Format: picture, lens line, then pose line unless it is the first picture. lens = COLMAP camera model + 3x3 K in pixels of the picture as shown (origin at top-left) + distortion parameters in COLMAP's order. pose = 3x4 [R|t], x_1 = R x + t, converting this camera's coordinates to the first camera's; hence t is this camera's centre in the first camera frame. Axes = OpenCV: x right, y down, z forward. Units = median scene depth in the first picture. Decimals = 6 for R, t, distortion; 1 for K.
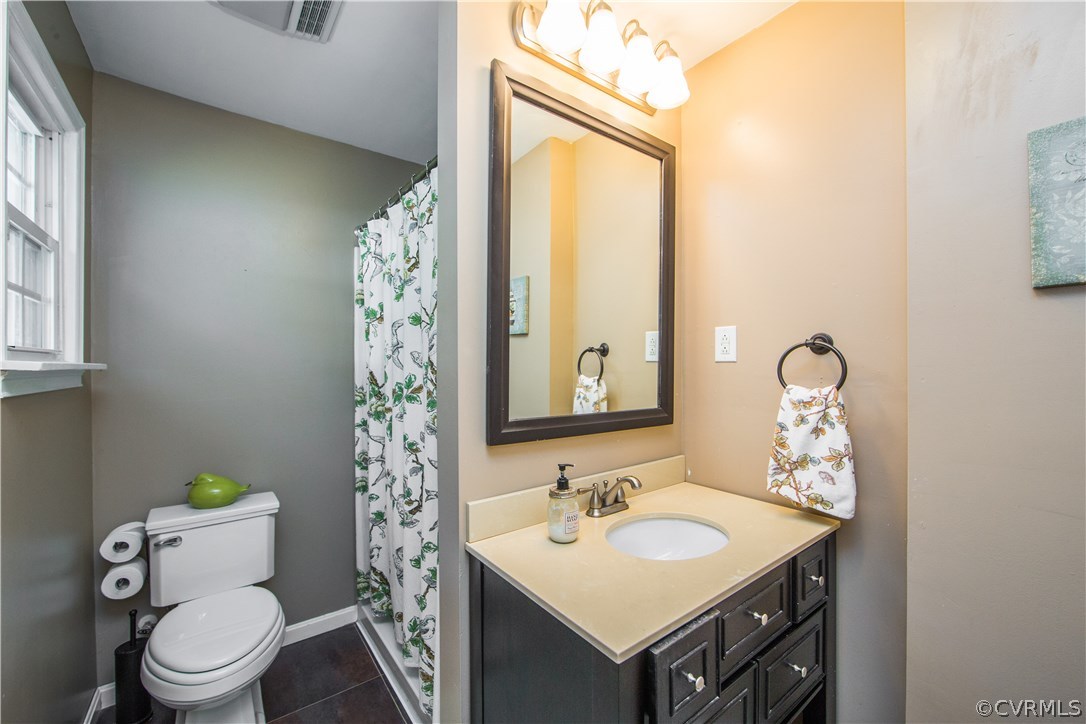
lens RADIAL K [[428.7, 0, 543.0], [0, 428.7, 362.0], [0, 0, 1]] dist [-0.015161, 0.002777]
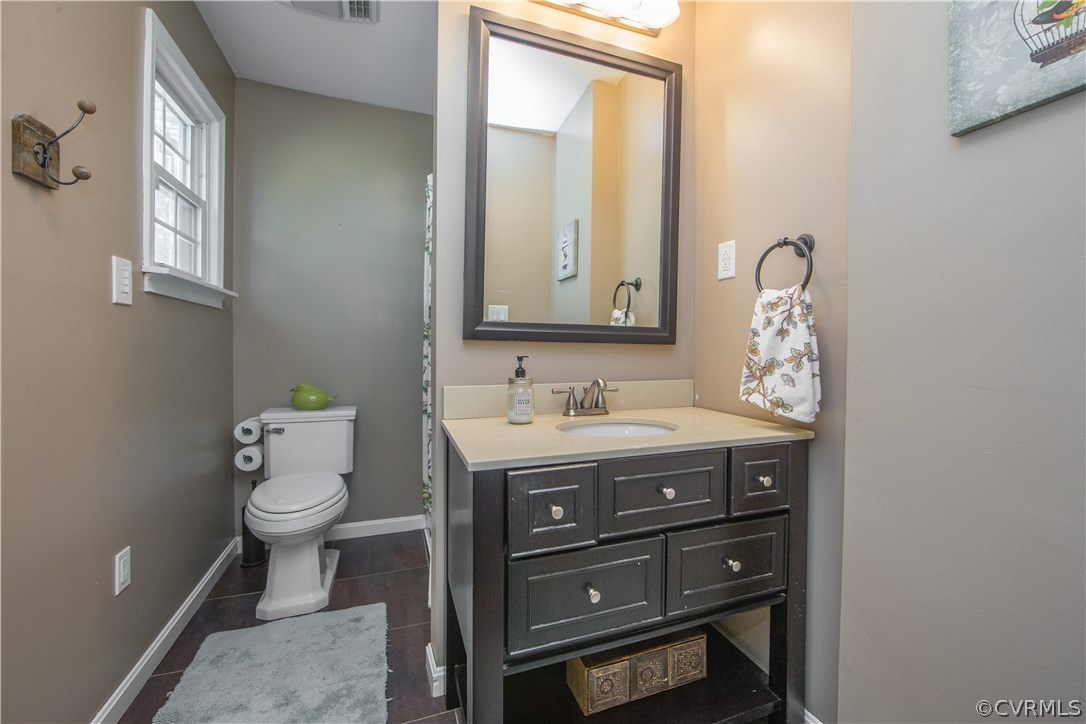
lens RADIAL K [[444.0, 0, 563.1], [0, 444.0, 348.2], [0, 0, 1]] dist [-0.009478, 0.000401]
pose [[0.961665, 0.014044, -0.273867, 0.416993], [-0.011649, 0.999878, 0.010370, 0.180560], [0.273979, -0.006782, 0.961712, -0.081737]]
